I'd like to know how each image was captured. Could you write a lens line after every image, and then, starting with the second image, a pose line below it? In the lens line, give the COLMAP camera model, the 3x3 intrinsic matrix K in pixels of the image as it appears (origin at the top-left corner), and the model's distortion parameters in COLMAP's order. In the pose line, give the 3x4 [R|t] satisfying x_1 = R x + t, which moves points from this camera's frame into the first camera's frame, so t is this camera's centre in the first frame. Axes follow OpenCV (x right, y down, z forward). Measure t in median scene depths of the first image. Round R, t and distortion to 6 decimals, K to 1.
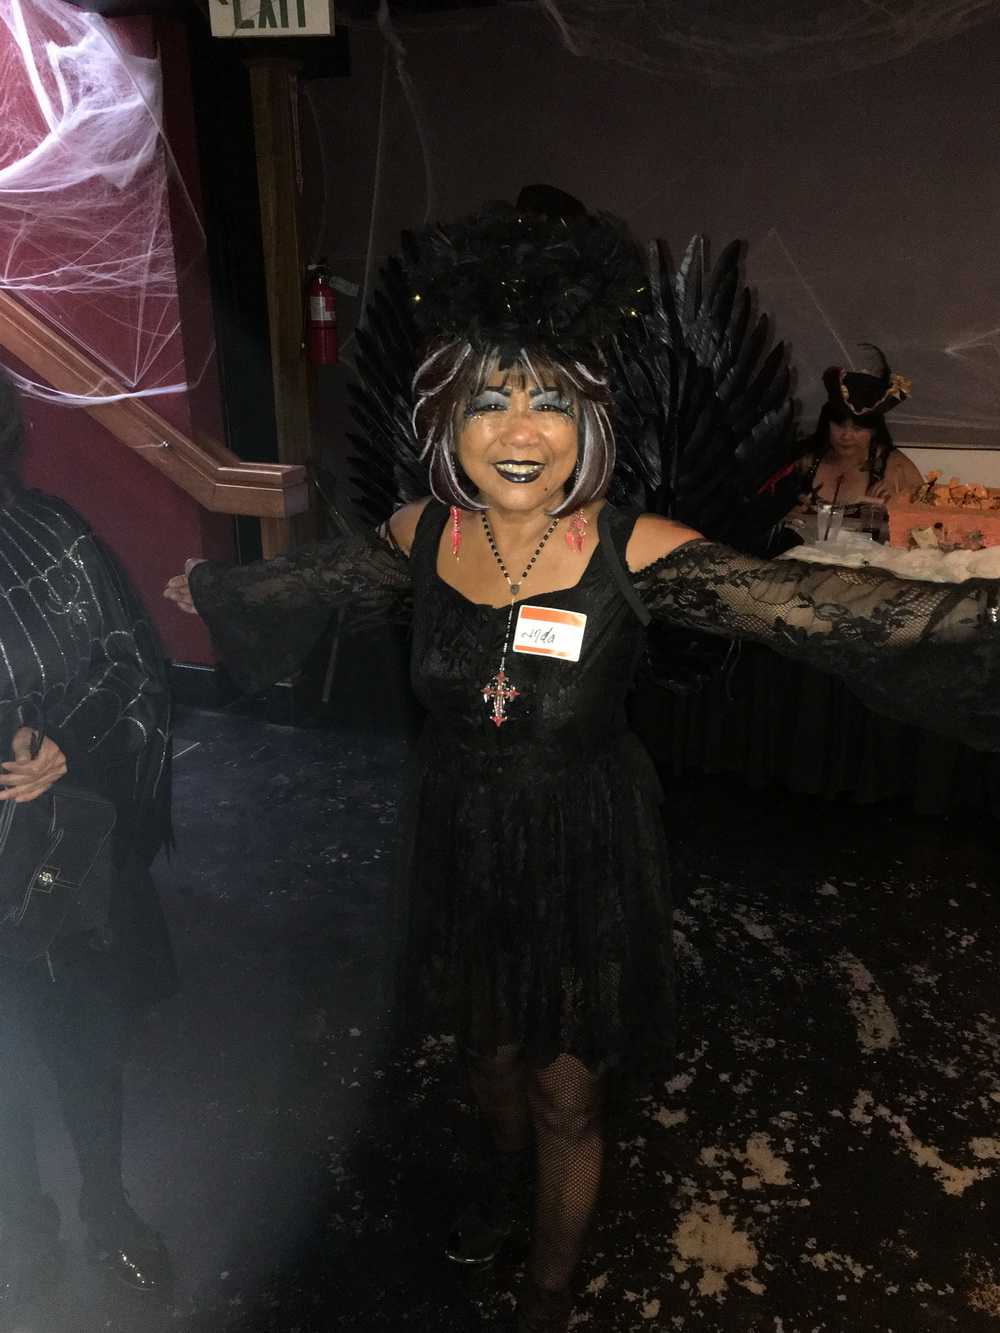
lens RADIAL K [[1222.5, 0, 500.0], [0, 1222.5, 666.5], [0, 0, 1]] dist [-0.005844, -0.011956]
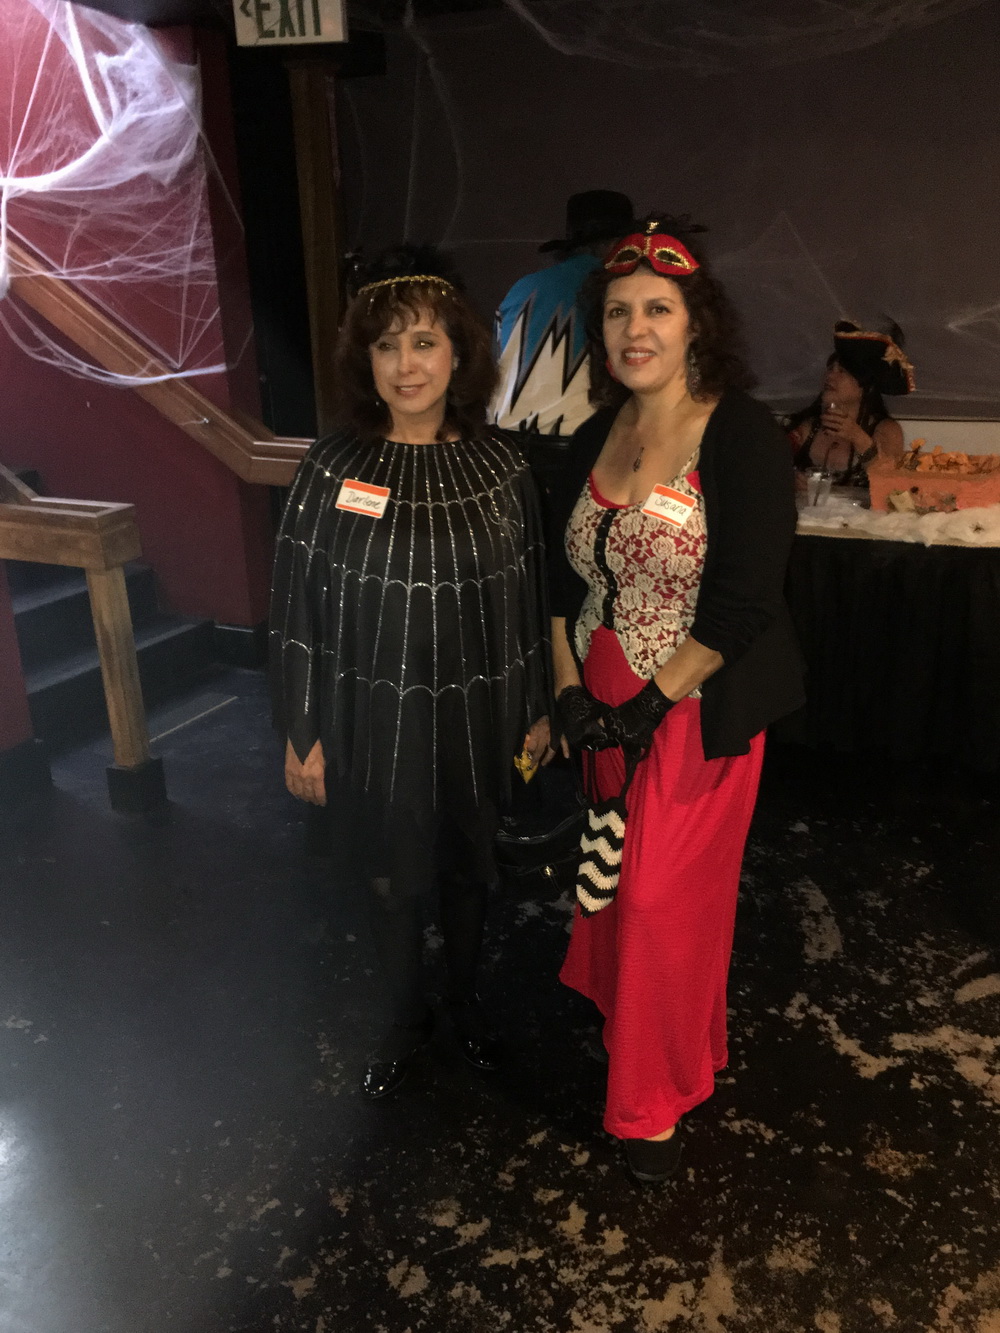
lens RADIAL K [[1222.5, 0, 500.0], [0, 1222.5, 666.5], [0, 0, 1]] dist [-0.005844, -0.011956]
pose [[0.998077, 0.005945, -0.061700, 0.061100], [-0.005465, 0.999954, 0.007939, 0.029529], [0.061744, -0.007587, 0.998063, -0.076885]]
